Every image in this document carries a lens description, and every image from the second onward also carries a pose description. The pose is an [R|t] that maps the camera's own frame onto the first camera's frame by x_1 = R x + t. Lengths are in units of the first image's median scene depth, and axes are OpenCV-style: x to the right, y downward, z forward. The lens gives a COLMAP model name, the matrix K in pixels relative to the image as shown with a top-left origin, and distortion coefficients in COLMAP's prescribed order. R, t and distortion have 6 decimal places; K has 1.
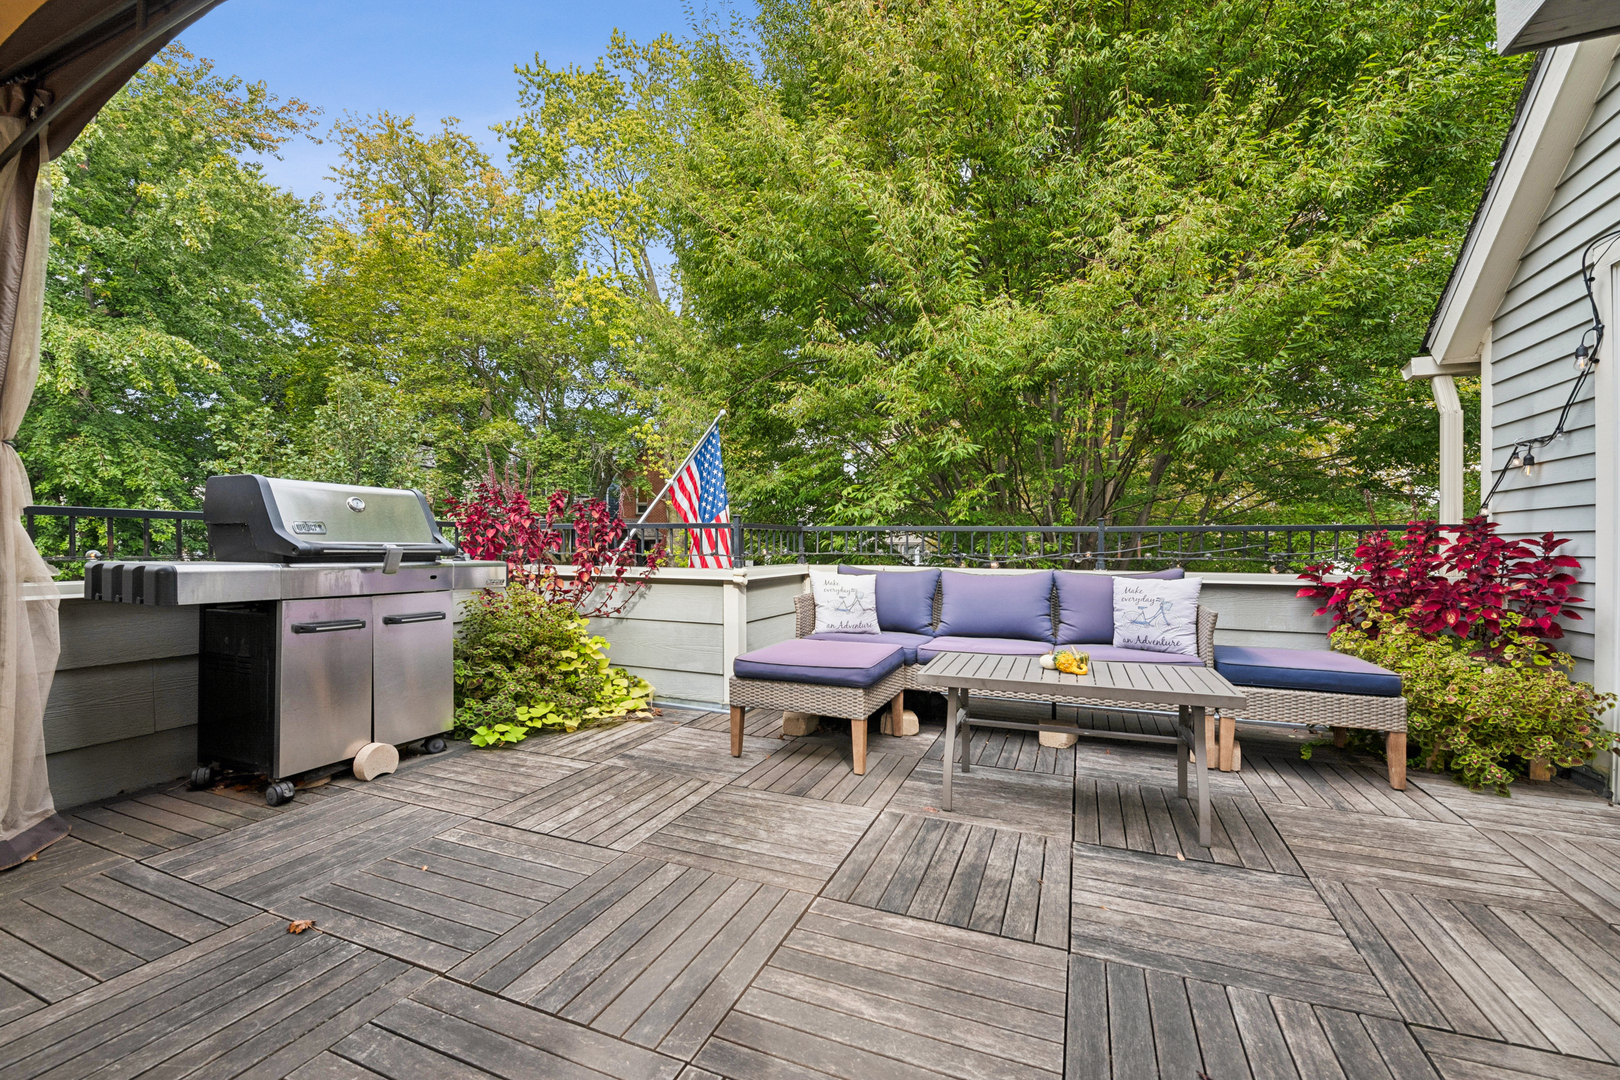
lens RADIAL K [[659.1, 0, 816.7], [0, 659.1, 546.4], [0, 0, 1]] dist [-0.012714, -0.000168]
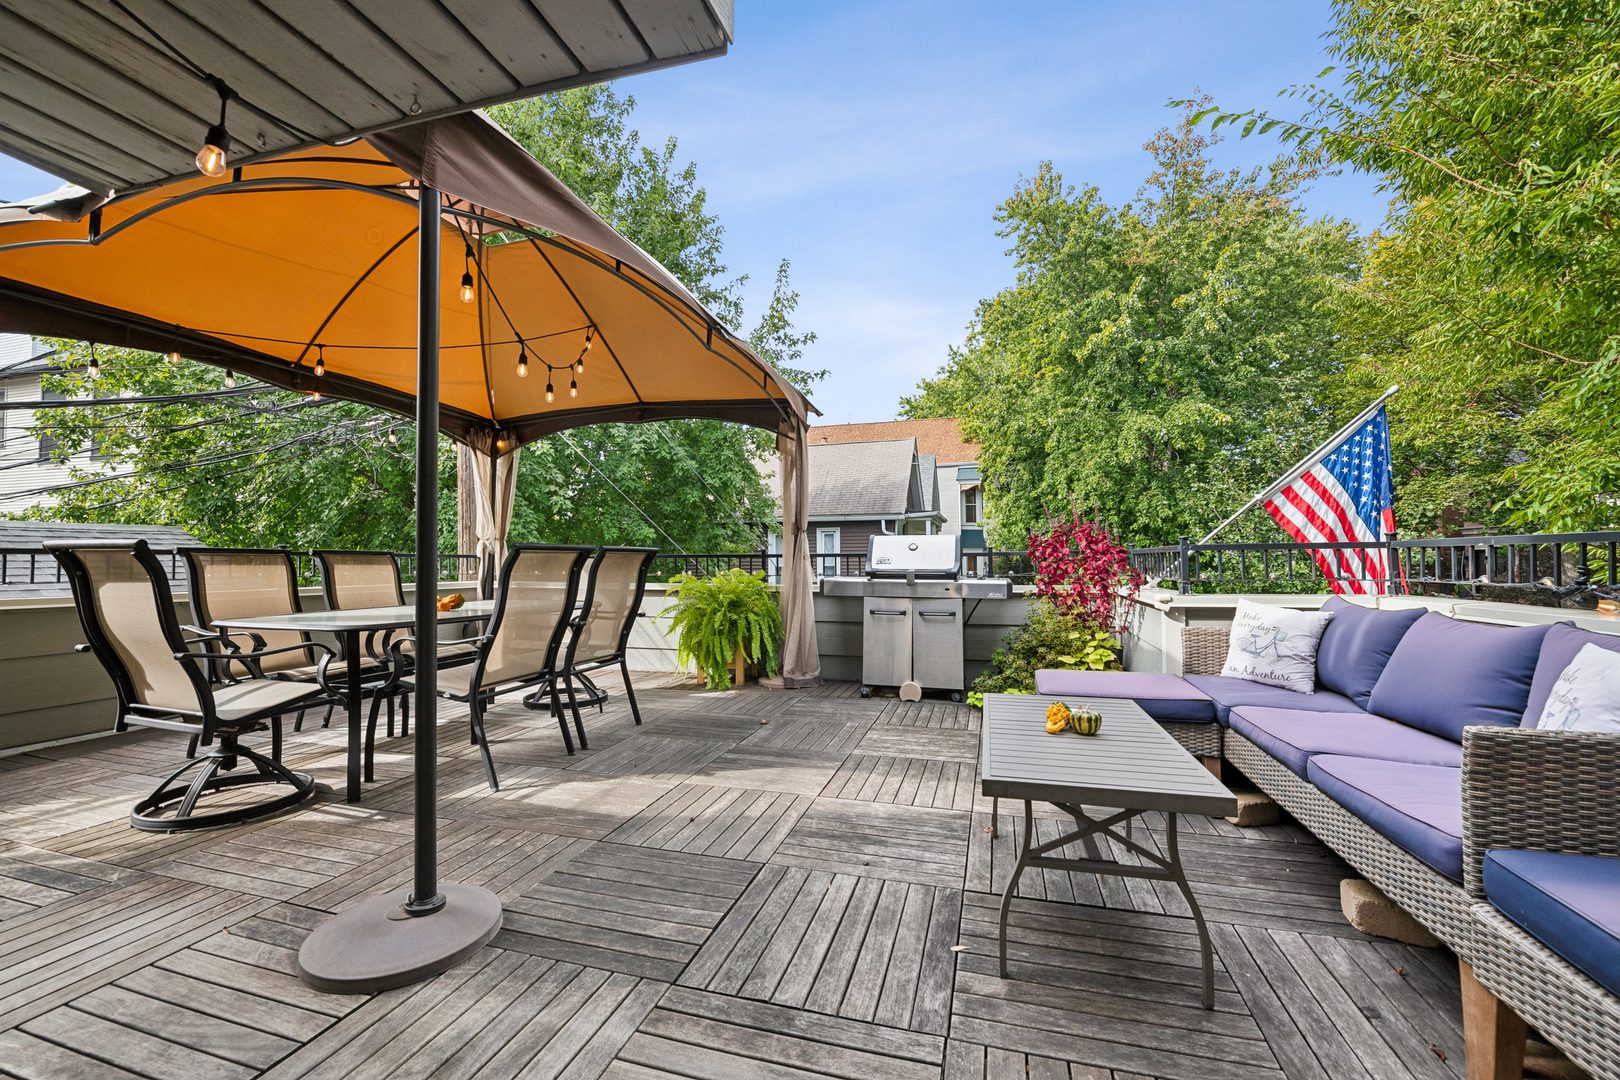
lens RADIAL K [[649.9, 0, 810.0], [0, 649.9, 540.0], [0, 0, 1]] dist [-0.009544, -0.000696]
pose [[0.100822, -0.042316, -0.994004, 1.022976], [0.003007, 0.999103, -0.042229, -0.007286], [0.994900, 0.001269, 0.100859, 0.542033]]
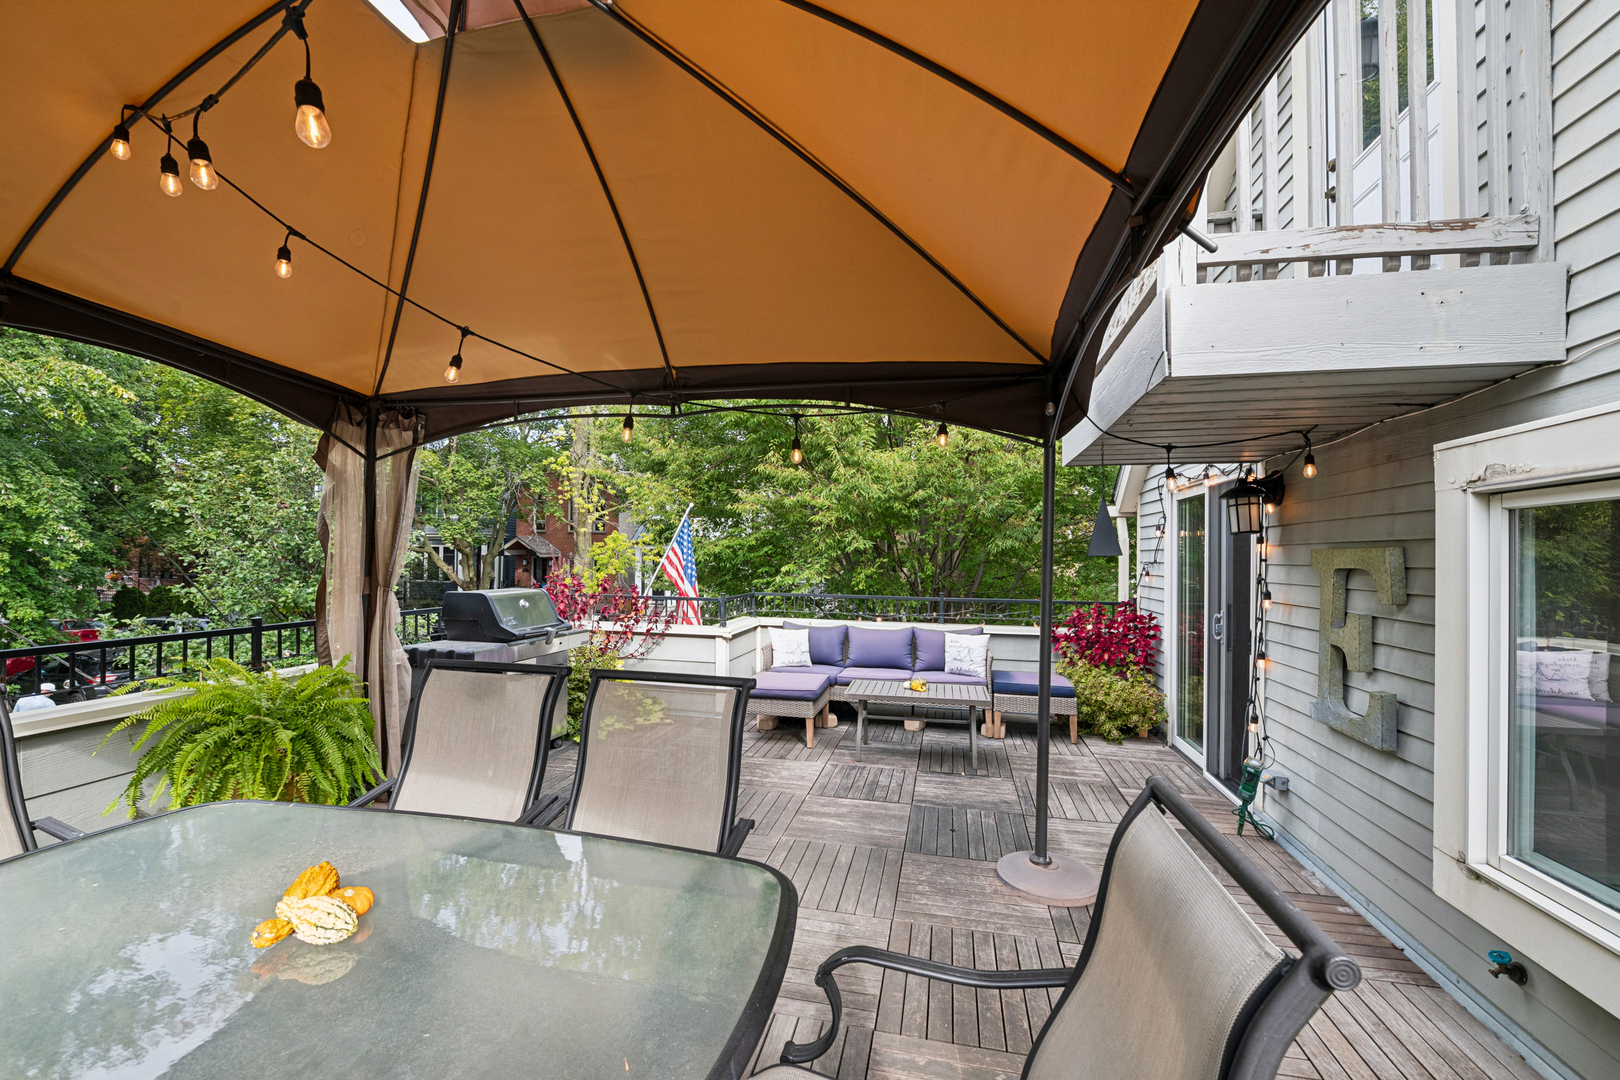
lens RADIAL K [[649.9, 0, 810.0], [0, 649.9, 540.0], [0, 0, 1]] dist [-0.009544, -0.000696]
pose [[0.986124, 0.009568, 0.165734, -0.245425], [-0.005828, 0.999718, -0.023040, -0.198072], [-0.165908, 0.021755, 0.985901, -0.820536]]
